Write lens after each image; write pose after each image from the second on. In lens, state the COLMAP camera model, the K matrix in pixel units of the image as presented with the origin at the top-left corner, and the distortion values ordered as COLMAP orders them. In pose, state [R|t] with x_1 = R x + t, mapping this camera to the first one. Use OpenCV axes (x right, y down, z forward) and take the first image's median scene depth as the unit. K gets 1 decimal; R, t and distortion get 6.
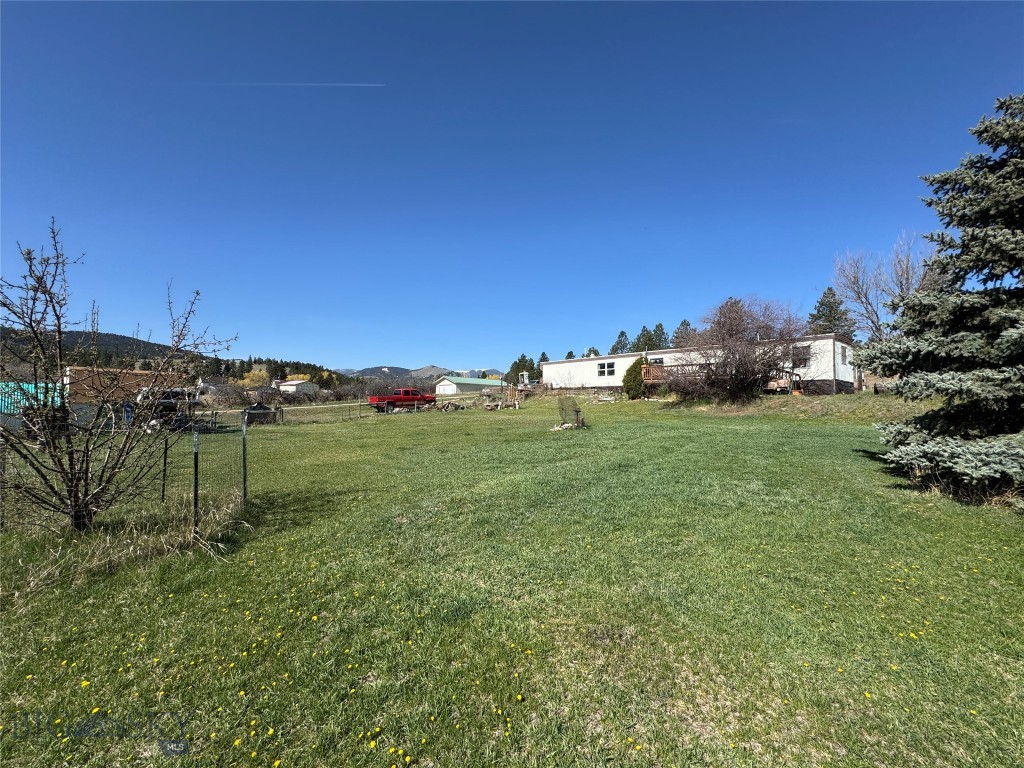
lens RADIAL K [[408.5, 0, 510.9], [0, 408.5, 386.3], [0, 0, 1]] dist [-0.004193, 0.000833]
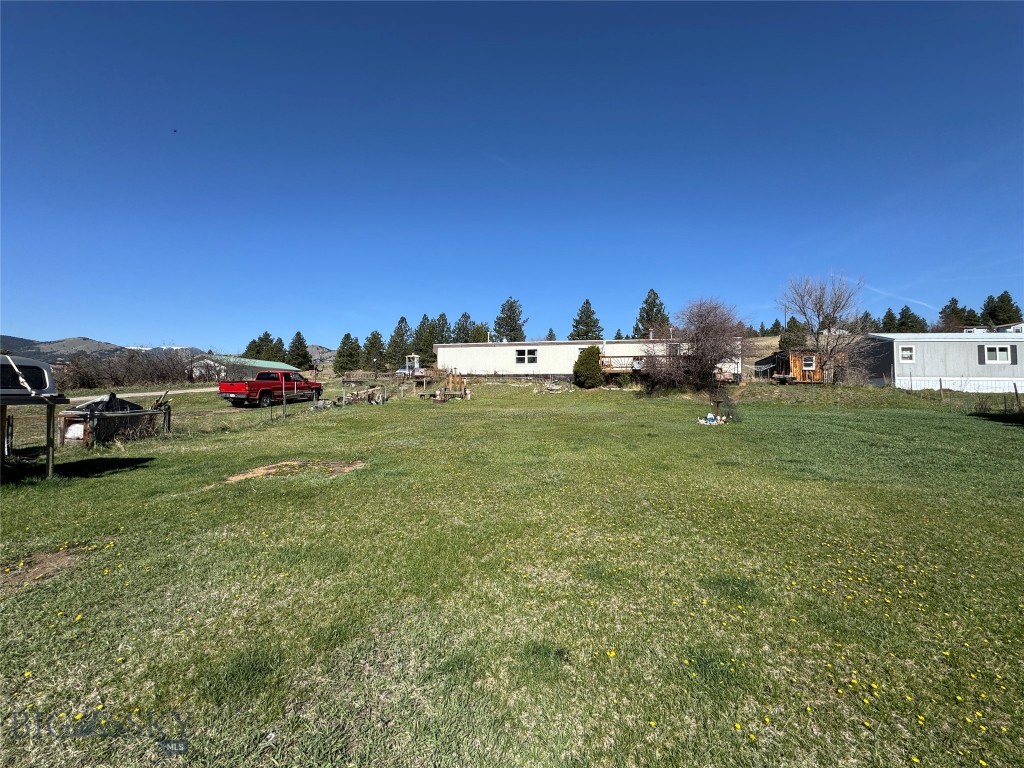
lens RADIAL K [[408.5, 0, 509.4], [0, 408.5, 387.6], [0, 0, 1]] dist [-0.004193, 0.000833]
pose [[0.810020, 0.005228, 0.586379, -0.466096], [-0.024390, 0.999395, 0.024783, 0.011201], [-0.585894, -0.034376, 0.809658, 0.344622]]
